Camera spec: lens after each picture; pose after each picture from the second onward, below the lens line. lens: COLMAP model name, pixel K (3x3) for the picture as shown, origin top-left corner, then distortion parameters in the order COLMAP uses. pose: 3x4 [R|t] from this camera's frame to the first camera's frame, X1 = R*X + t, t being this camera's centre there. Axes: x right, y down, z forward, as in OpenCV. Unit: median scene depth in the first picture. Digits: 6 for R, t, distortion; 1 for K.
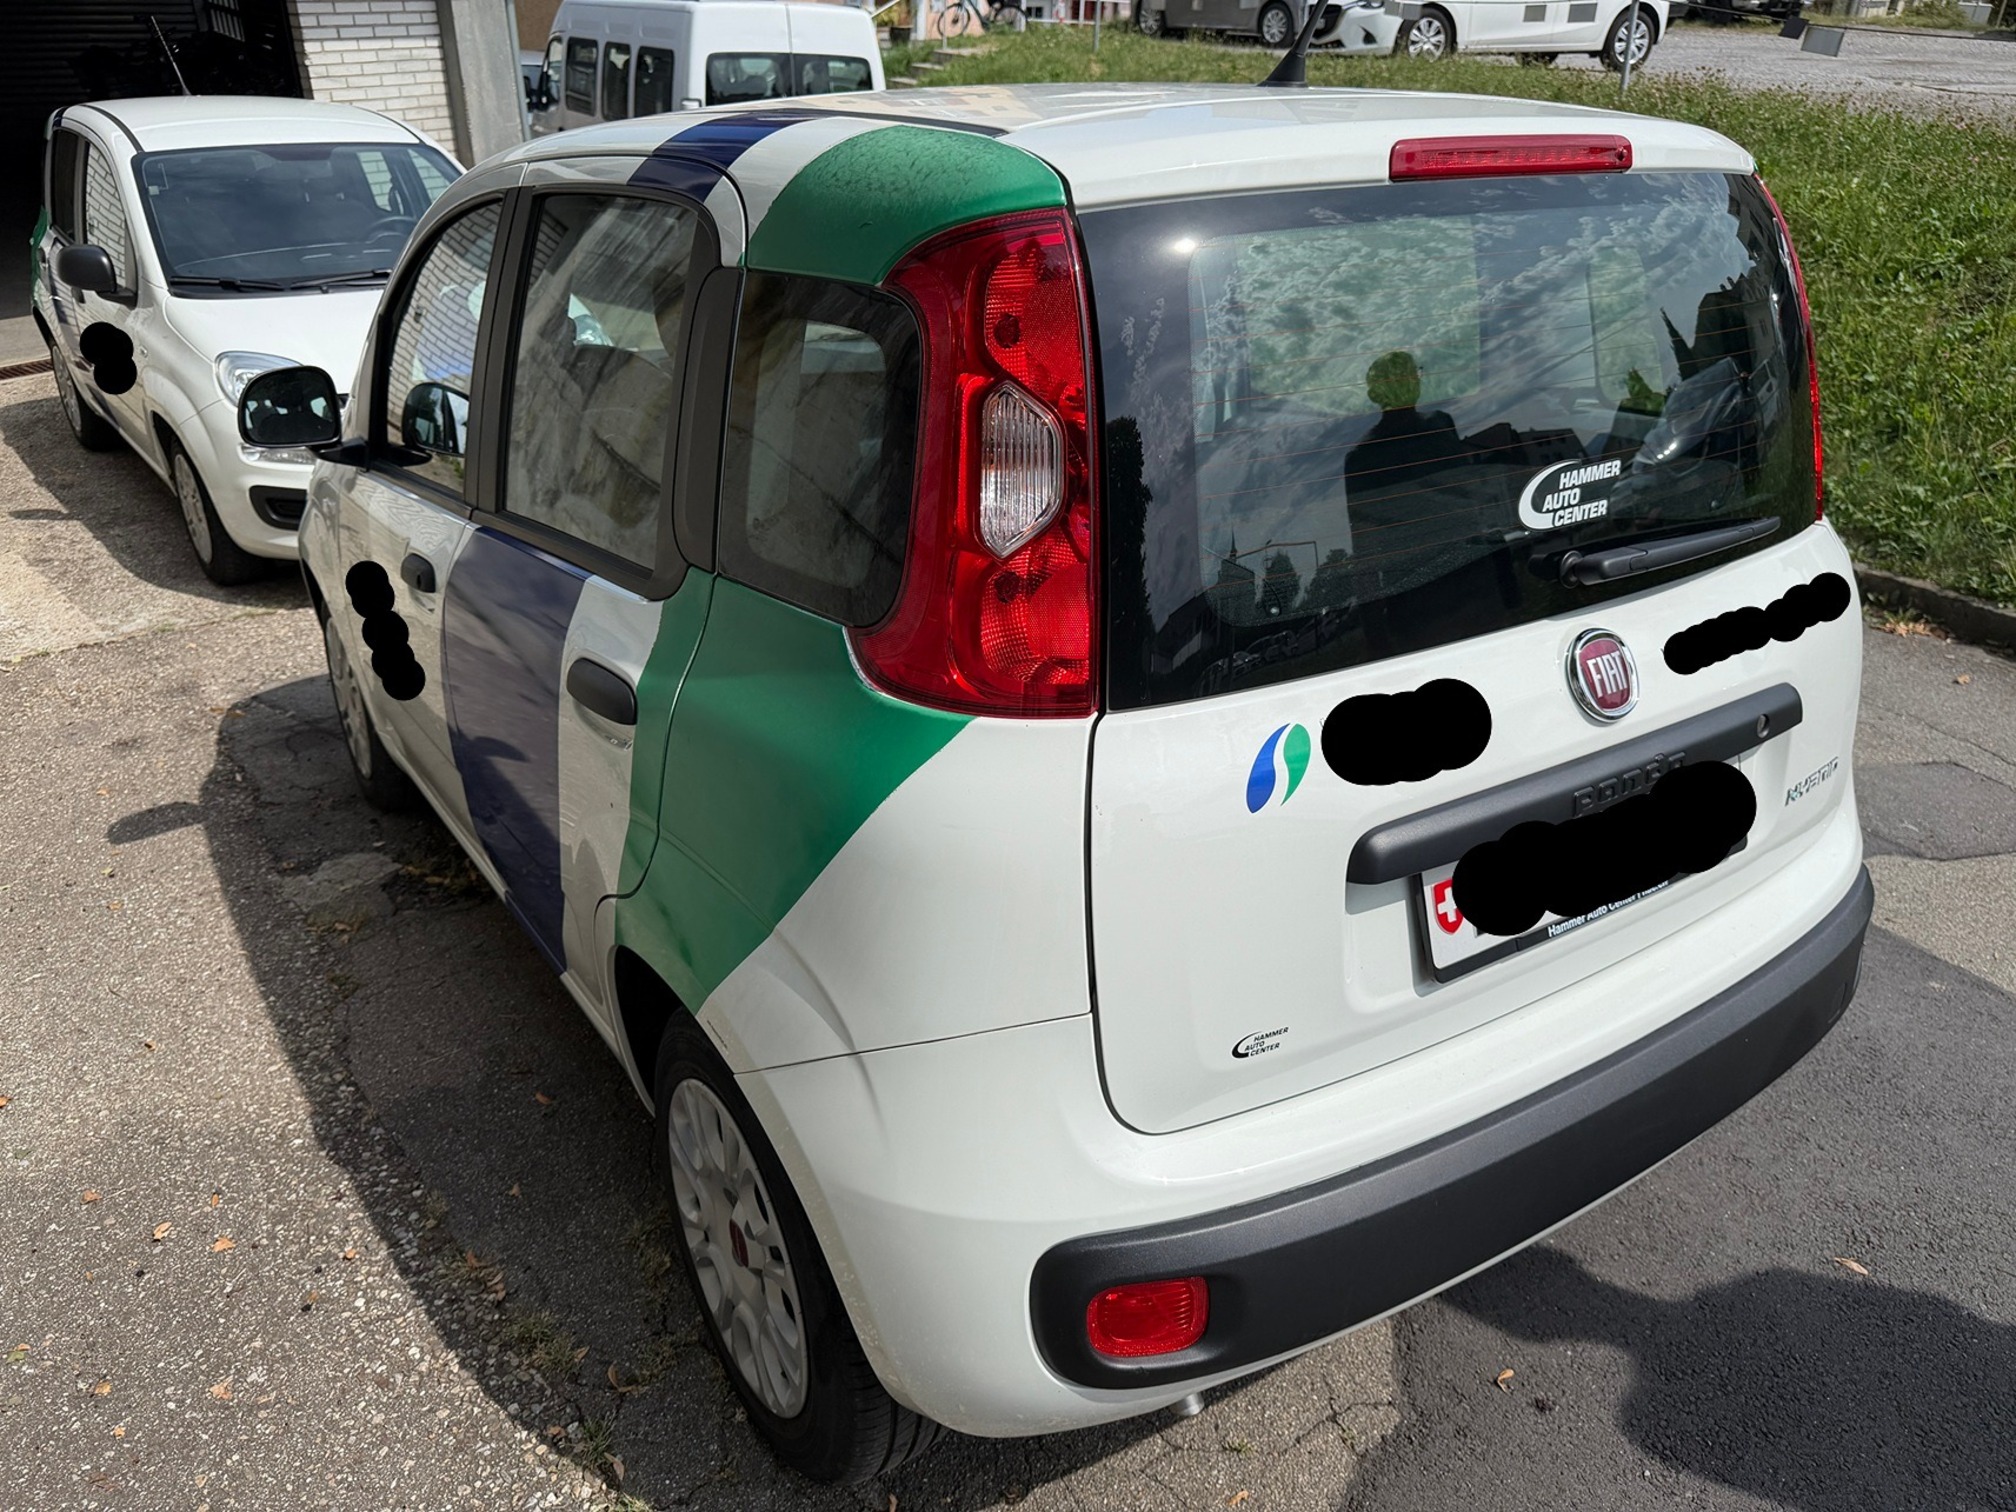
lens RADIAL K [[1436.3, 0, 1008.0], [0, 1436.3, 756.0], [0, 0, 1]] dist [0.002822, 0.001528]
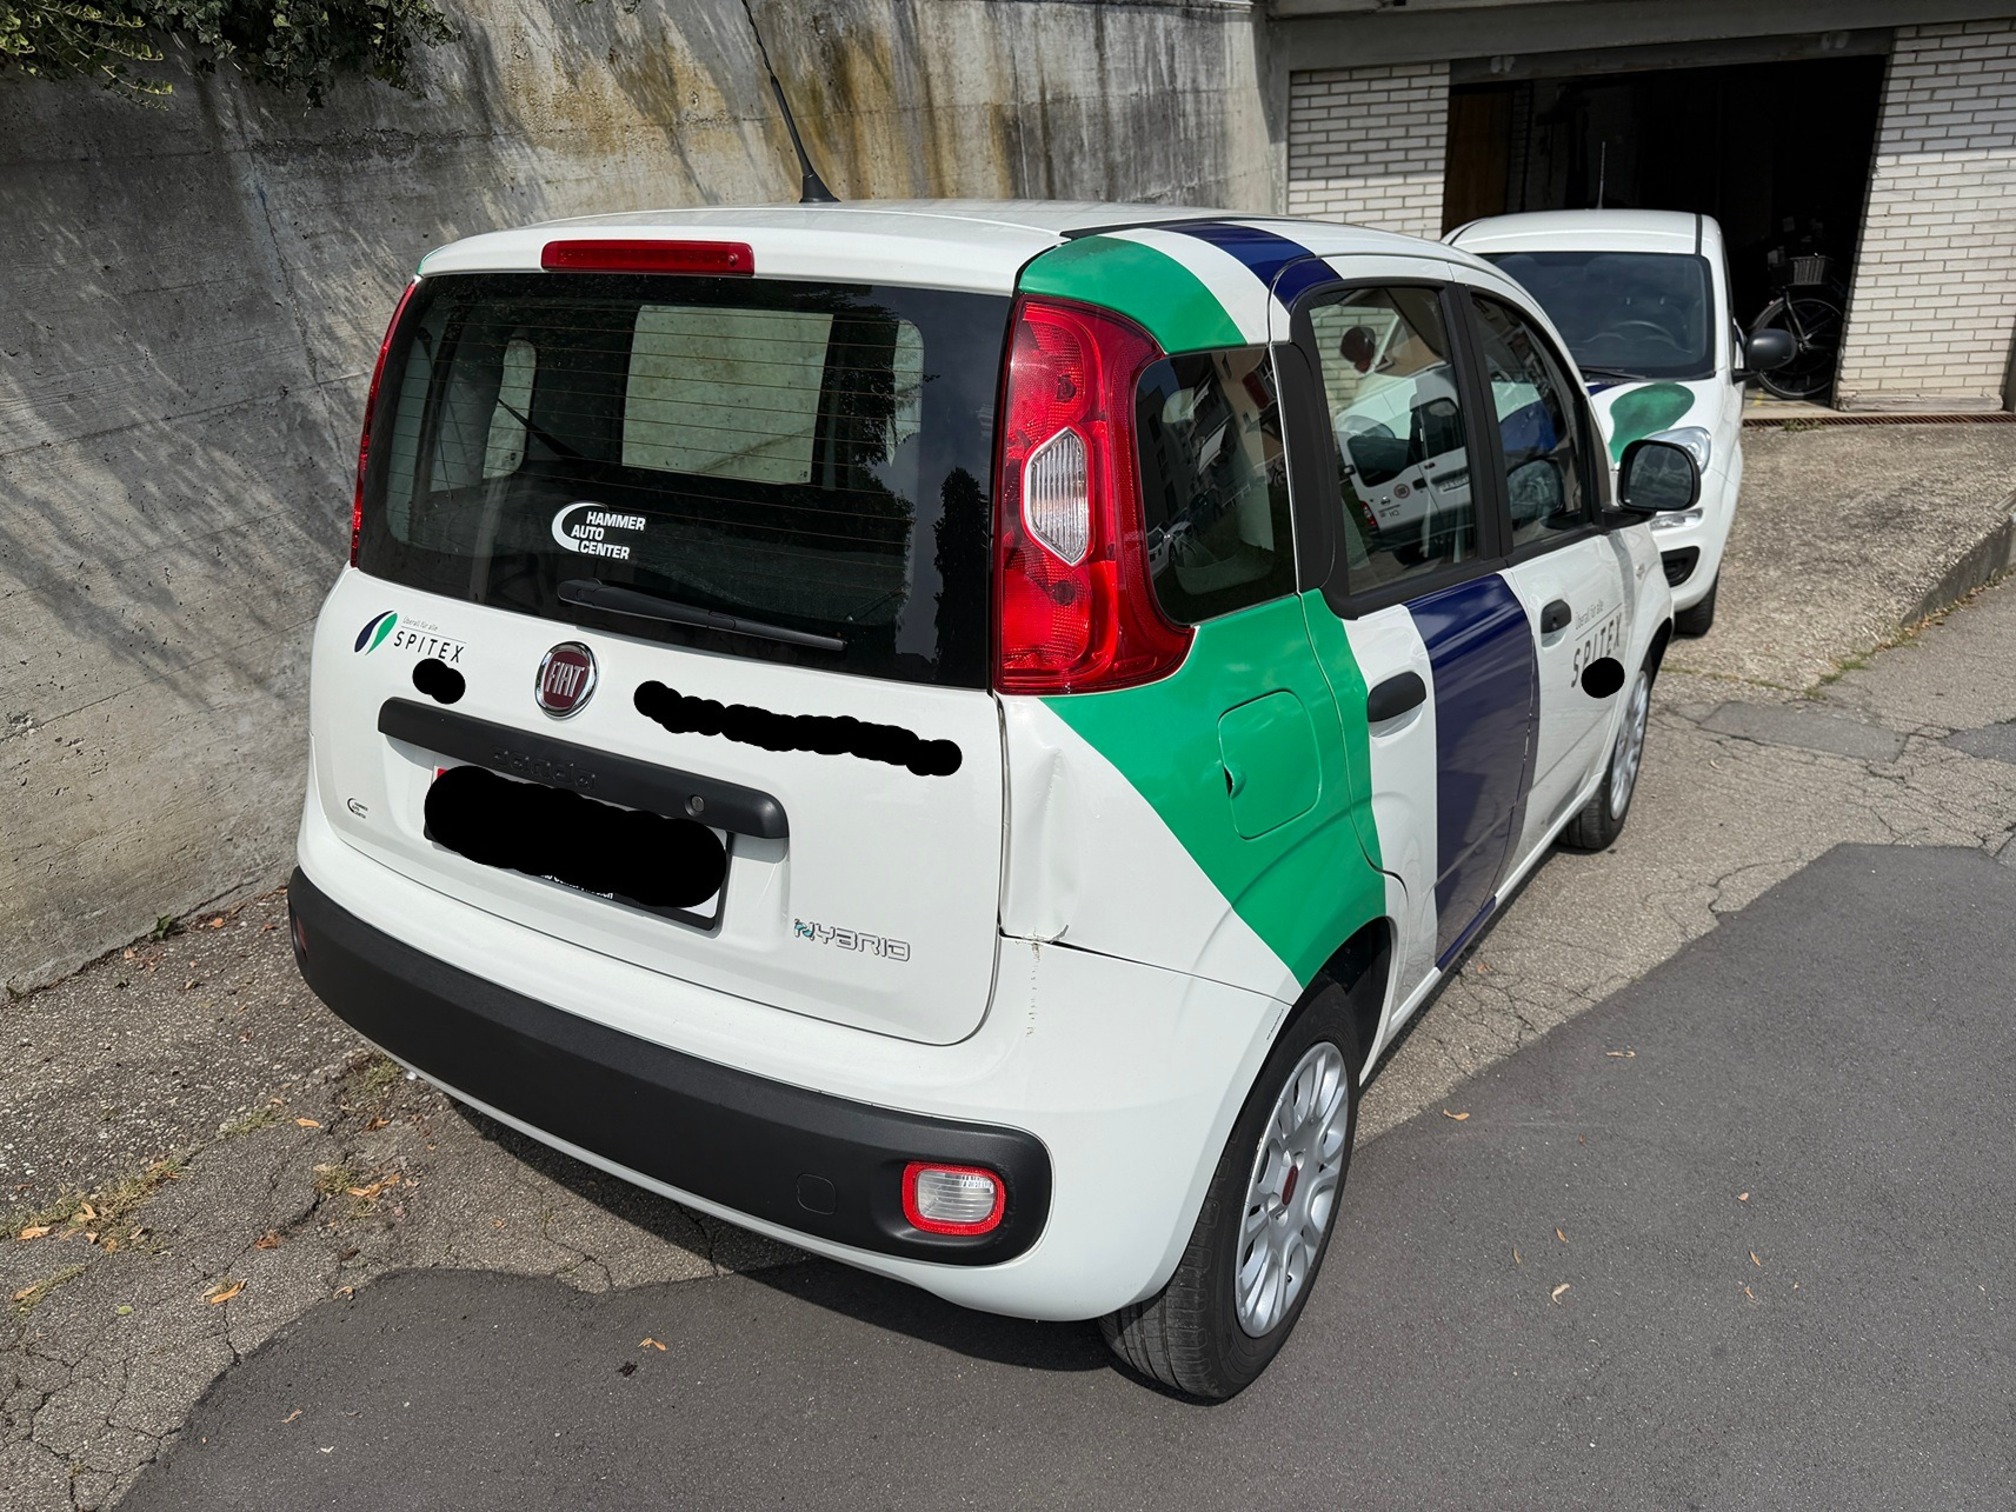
lens RADIAL K [[1432.5, 0, 987.7], [0, 1432.5, 763.6], [0, 0, 1]] dist [-0.002217, 0.000684]
pose [[0.428079, 0.325851, -0.842953, 1.473173], [-0.375982, 0.912399, 0.161760, -0.293665], [0.821819, 0.247689, 0.513093, 0.634384]]
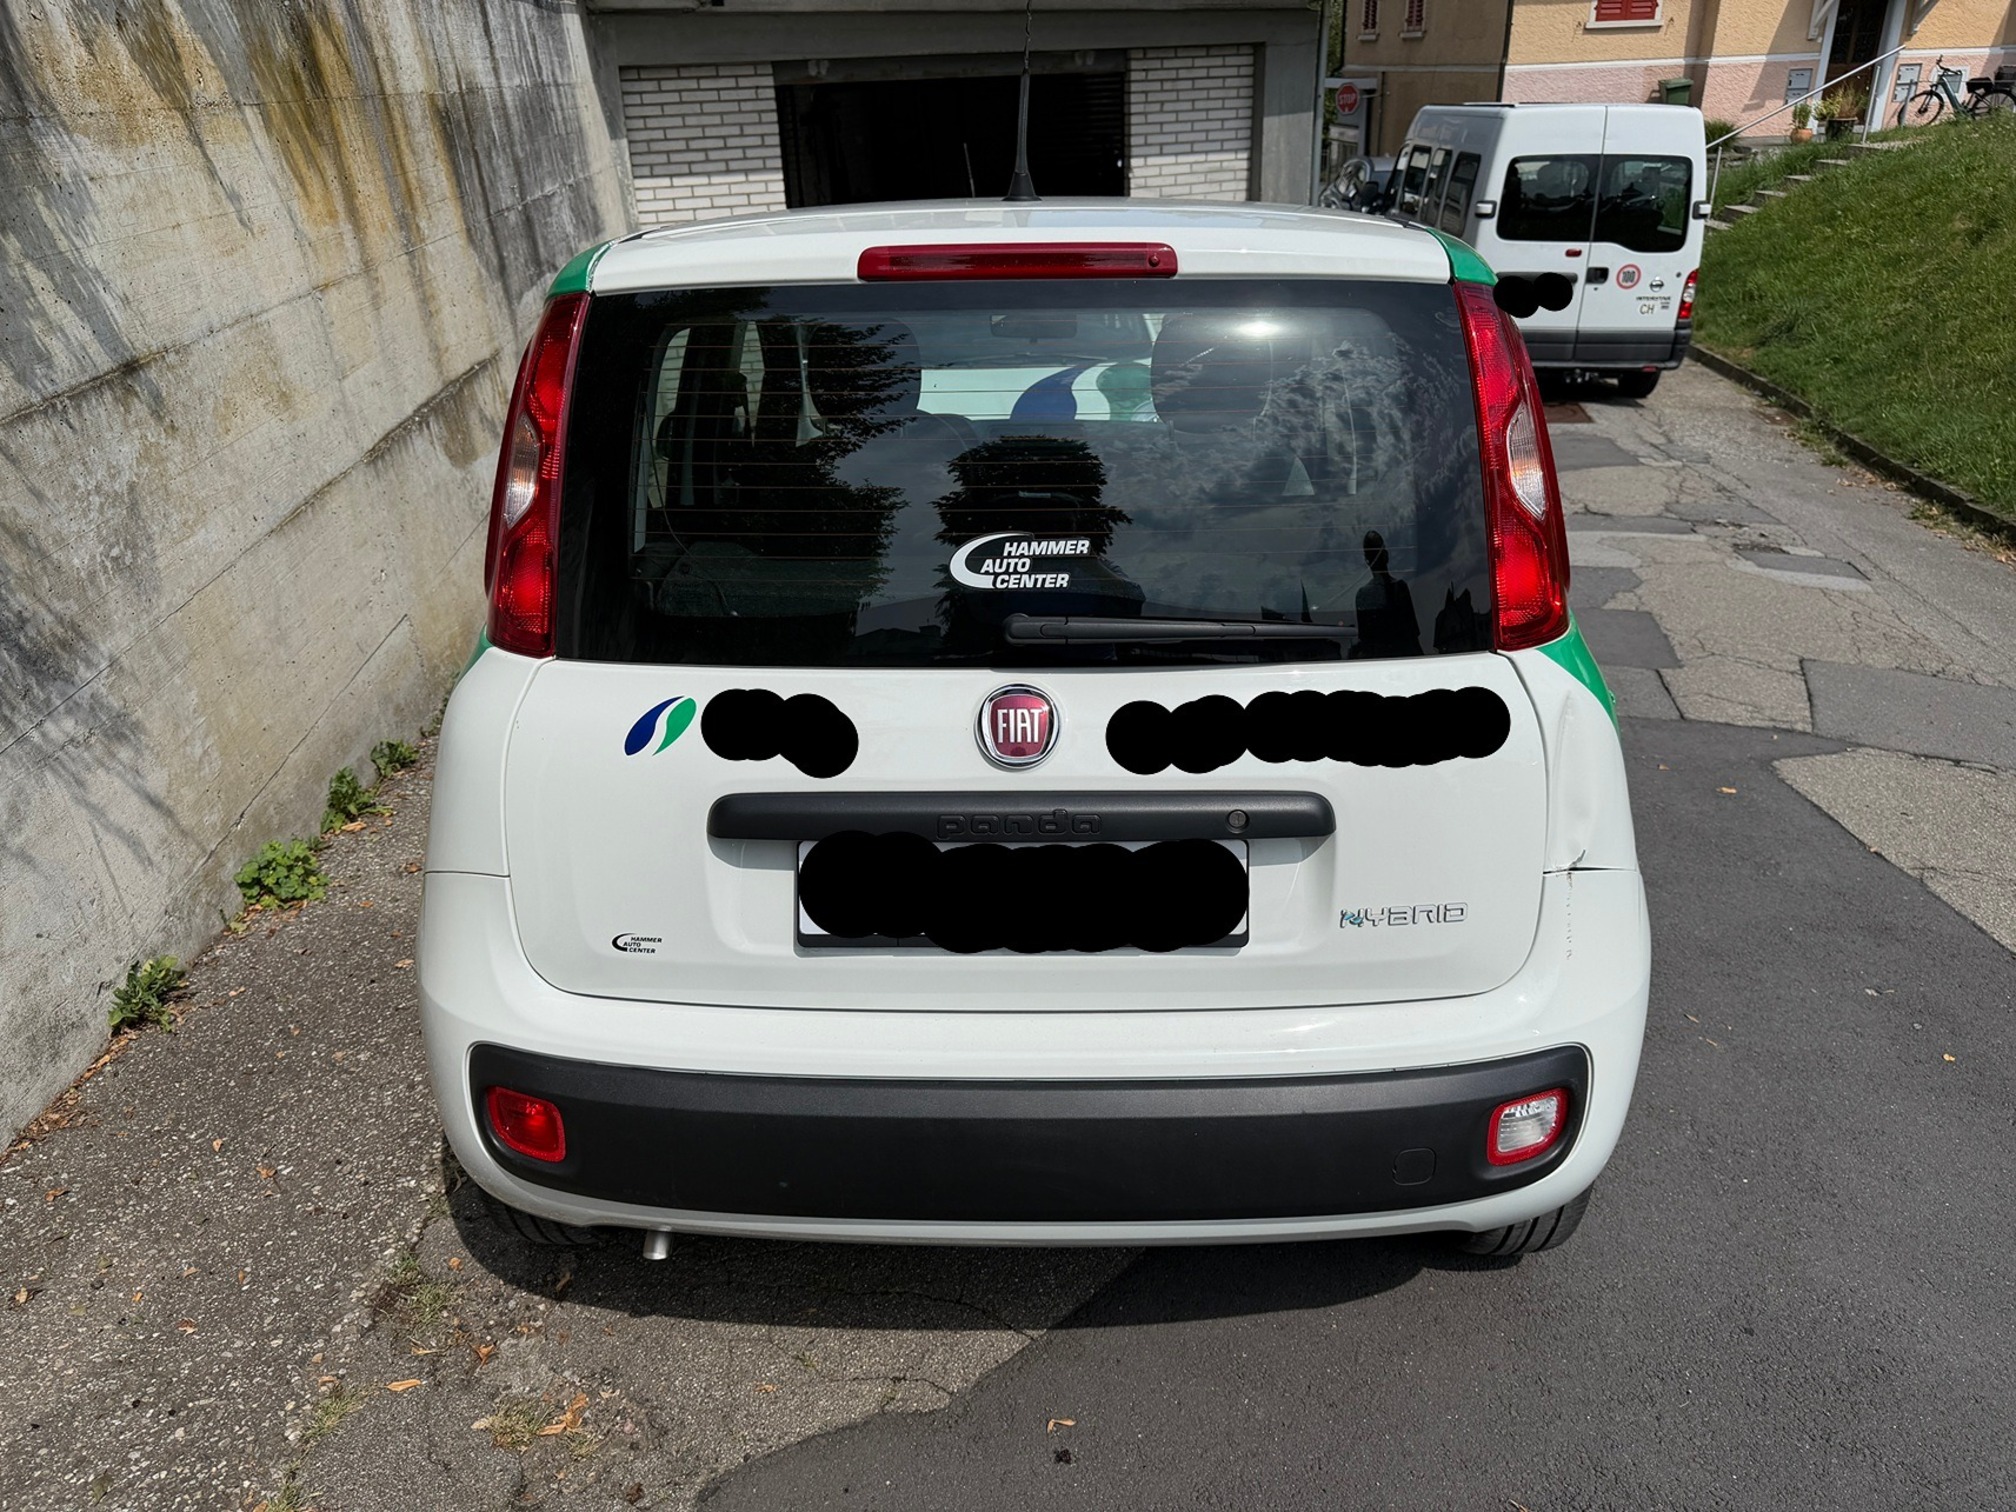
lens RADIAL K [[1436.3, 0, 1008.0], [0, 1436.3, 756.0], [0, 0, 1]] dist [0.002822, 0.001528]
pose [[0.830082, 0.194218, -0.522727, 0.907498], [-0.225124, 0.974320, 0.004514, -0.034789], [0.510180, 0.113932, 0.852488, 0.053601]]
